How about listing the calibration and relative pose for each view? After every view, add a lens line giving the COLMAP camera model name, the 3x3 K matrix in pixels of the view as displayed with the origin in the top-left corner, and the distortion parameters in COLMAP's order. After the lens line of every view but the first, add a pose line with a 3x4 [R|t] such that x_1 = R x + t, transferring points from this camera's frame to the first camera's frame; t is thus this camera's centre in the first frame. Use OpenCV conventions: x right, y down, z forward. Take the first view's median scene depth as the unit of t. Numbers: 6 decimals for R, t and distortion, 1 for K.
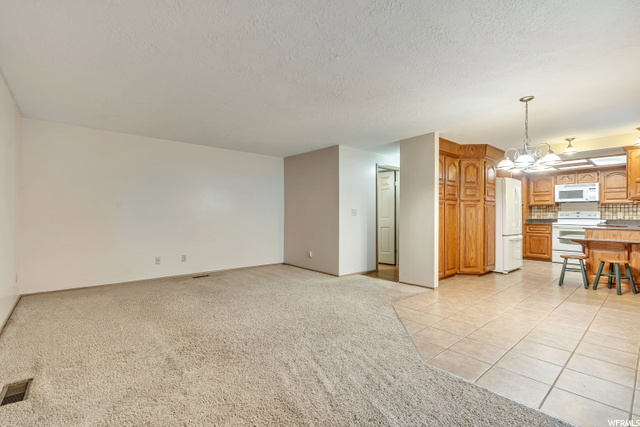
lens RADIAL K [[292.5, 0, 320.0], [0, 292.5, 213.5], [0, 0, 1]] dist [-0.001701, 0.000357]
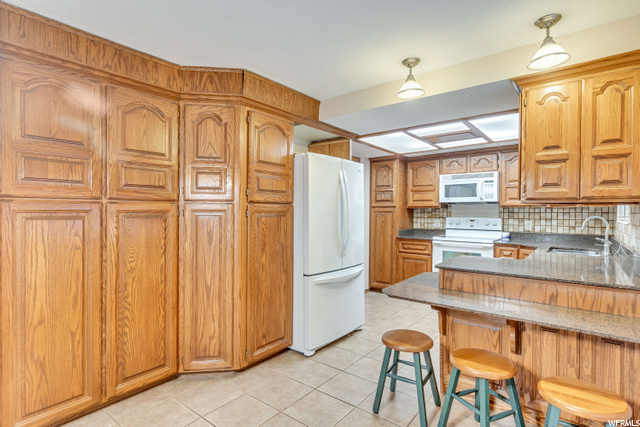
lens RADIAL K [[323.2, 0, 320.0], [0, 323.2, 213.5], [0, 0, 1]] dist [-0.001740, -0.000051]
pose [[0.984144, -0.000754, 0.177368, 0.469973], [-0.001172, 0.999941, 0.010753, -0.025261], [-0.177366, -0.010790, 0.984086, 0.404145]]
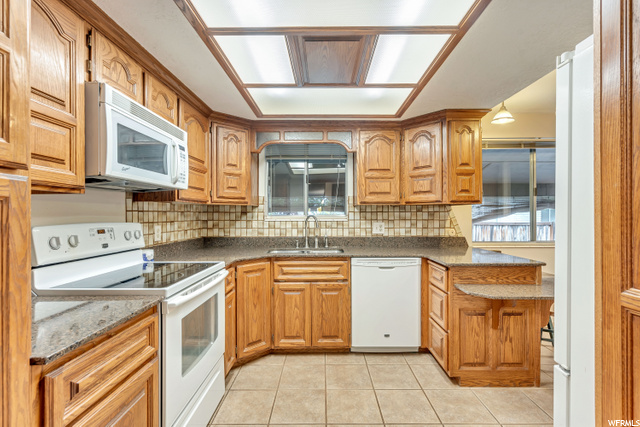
lens RADIAL K [[292.5, 0, 320.0], [0, 292.5, 213.5], [0, 0, 1]] dist [-0.001701, 0.000357]
pose [[-0.749083, 0.001083, 0.662475, 0.630105], [-0.001359, 0.999994, -0.003171, -0.016590], [-0.662475, -0.003275, -0.749077, 1.129012]]
